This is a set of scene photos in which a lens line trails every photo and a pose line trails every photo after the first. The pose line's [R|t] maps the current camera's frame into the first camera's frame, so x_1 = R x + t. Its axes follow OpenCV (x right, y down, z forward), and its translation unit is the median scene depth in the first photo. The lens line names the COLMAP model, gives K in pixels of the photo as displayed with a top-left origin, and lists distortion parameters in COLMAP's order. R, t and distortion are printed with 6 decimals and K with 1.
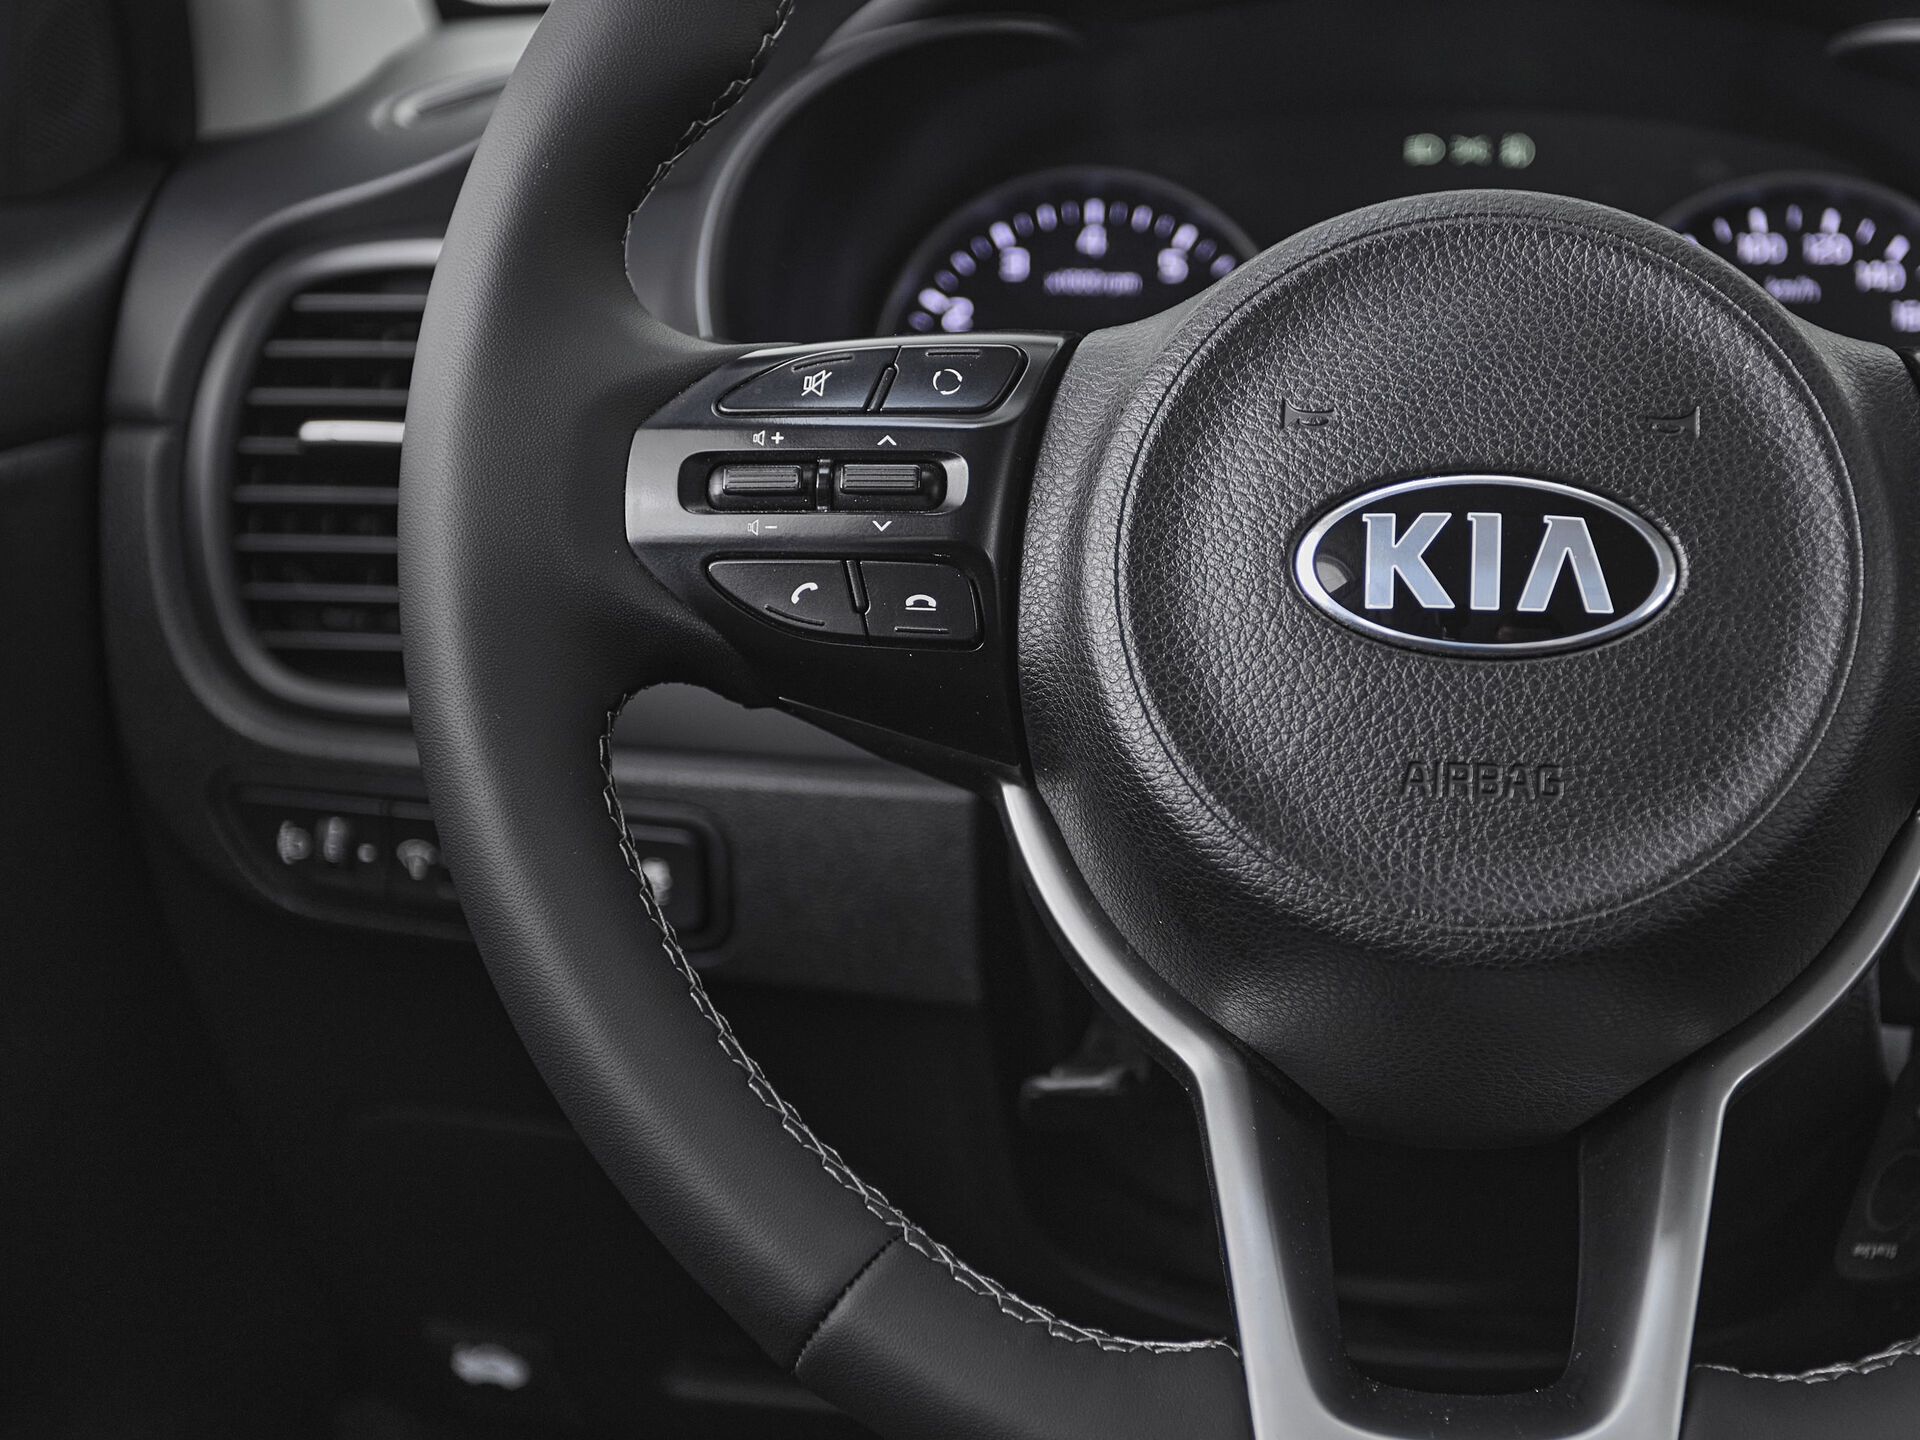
lens RADIAL K [[3117.5, 0, 1064.3], [0, 3117.5, 823.2], [0, 0, 1]] dist [0.024691, 0.000000]
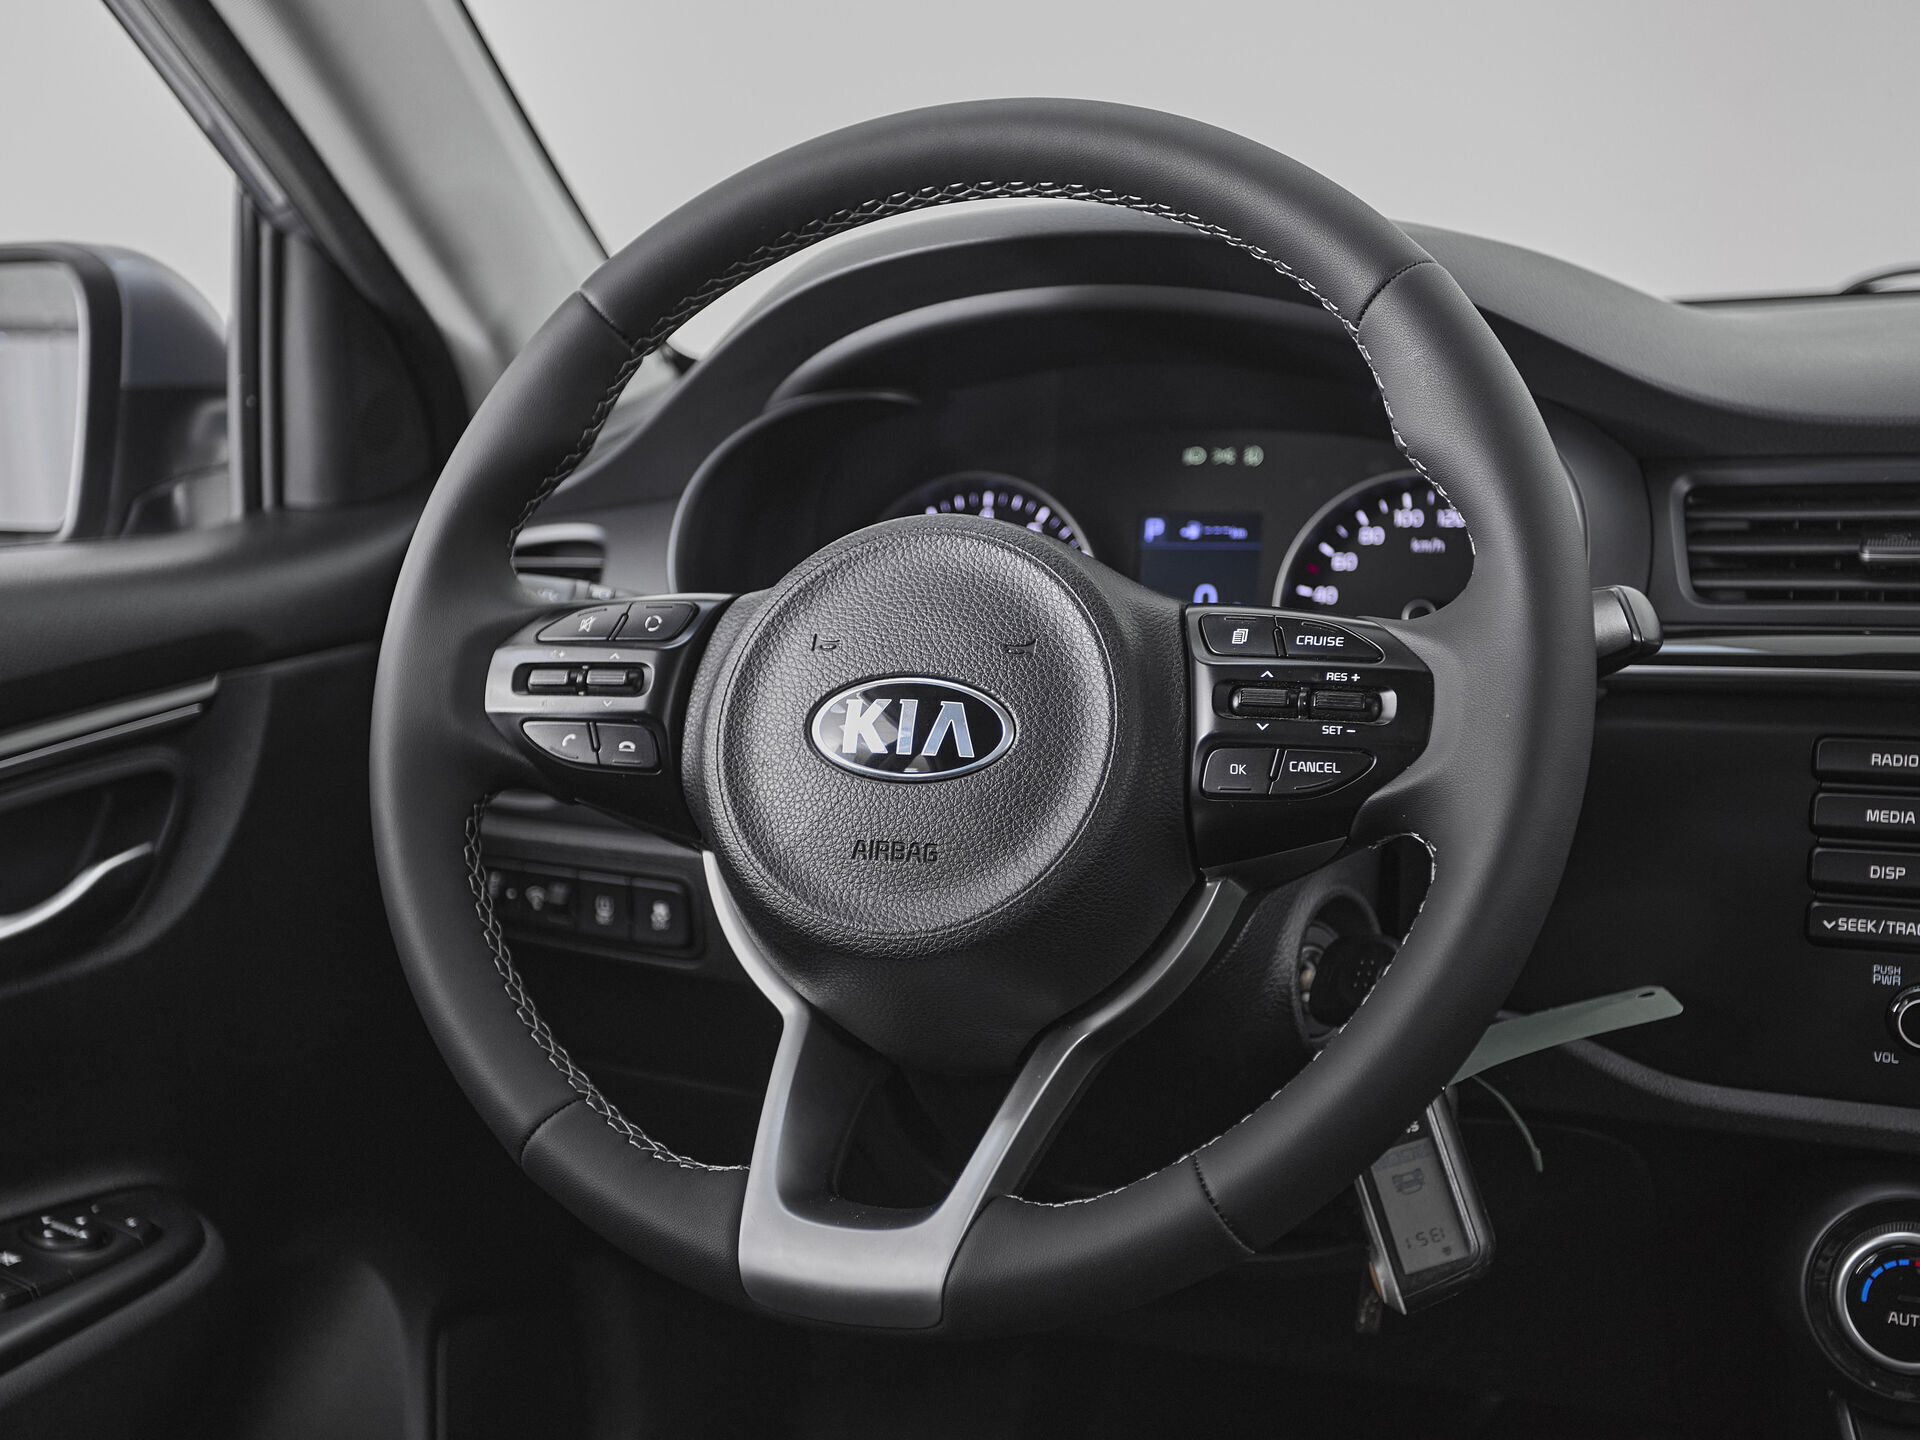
lens RADIAL K [[2558.6, 0, 904.4], [0, 2558.6, 765.3], [0, 0, 1]] dist [0.032570, 0.000000]
pose [[0.960082, 0.014525, -0.279340, 0.525969], [-0.032225, 0.997745, -0.058877, 0.021783], [0.277855, 0.065528, 0.958385, -0.369240]]
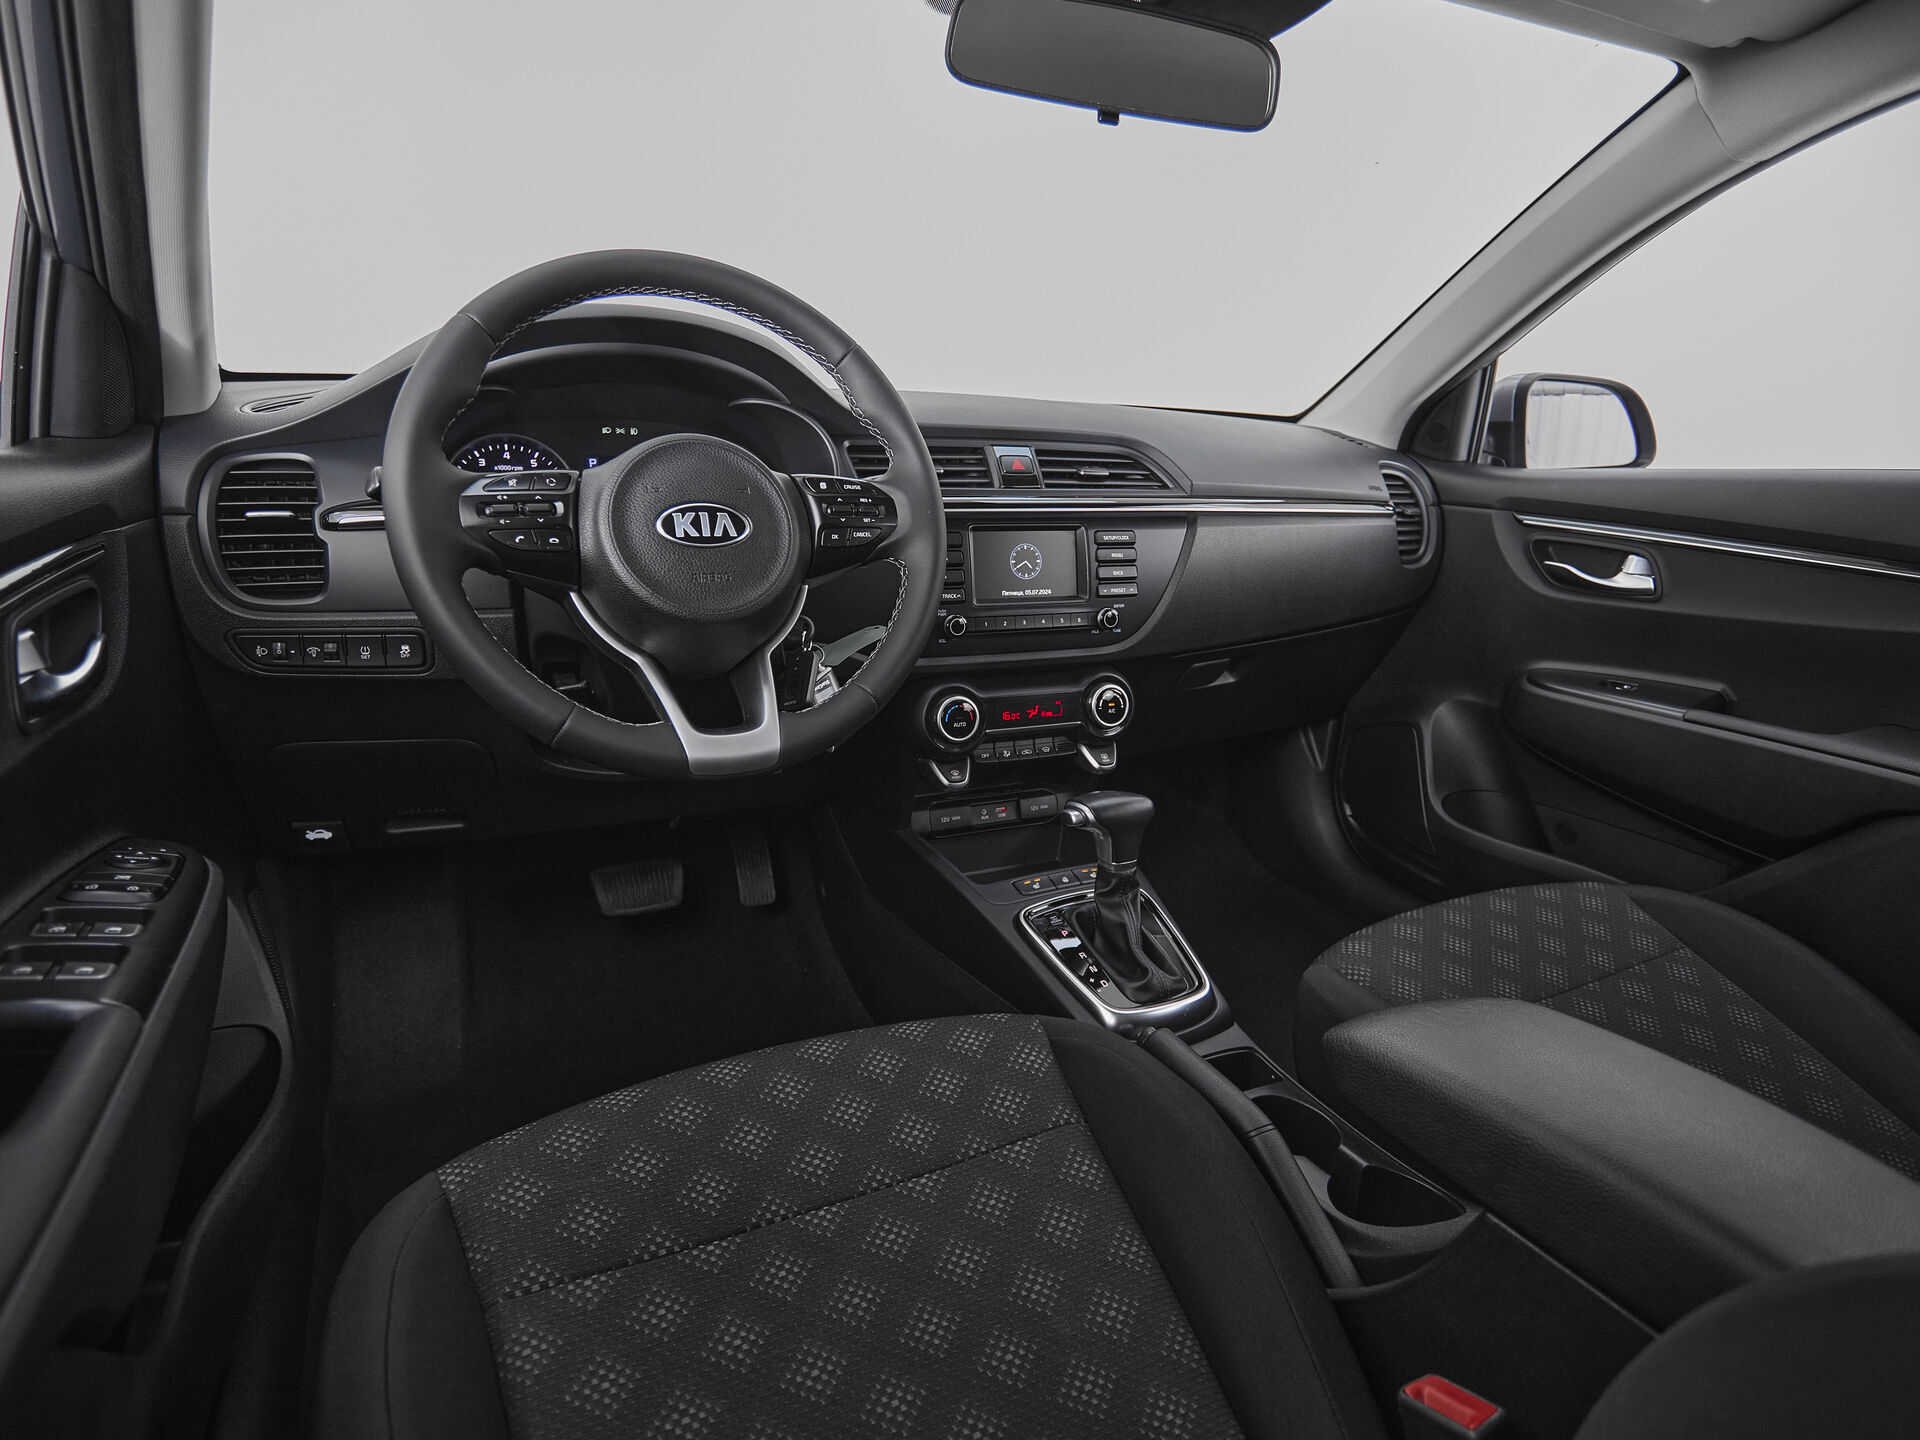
lens RADIAL K [[1065.7, 0, 978.3], [0, 1065.7, 724.6], [0, 0, 1]] dist [-0.001425, -0.006969]
pose [[0.838140, -0.120668, 0.531941, -0.332548], [0.100943, 0.992691, 0.066138, 0.117798], [-0.536034, -0.001737, 0.844195, -0.361906]]
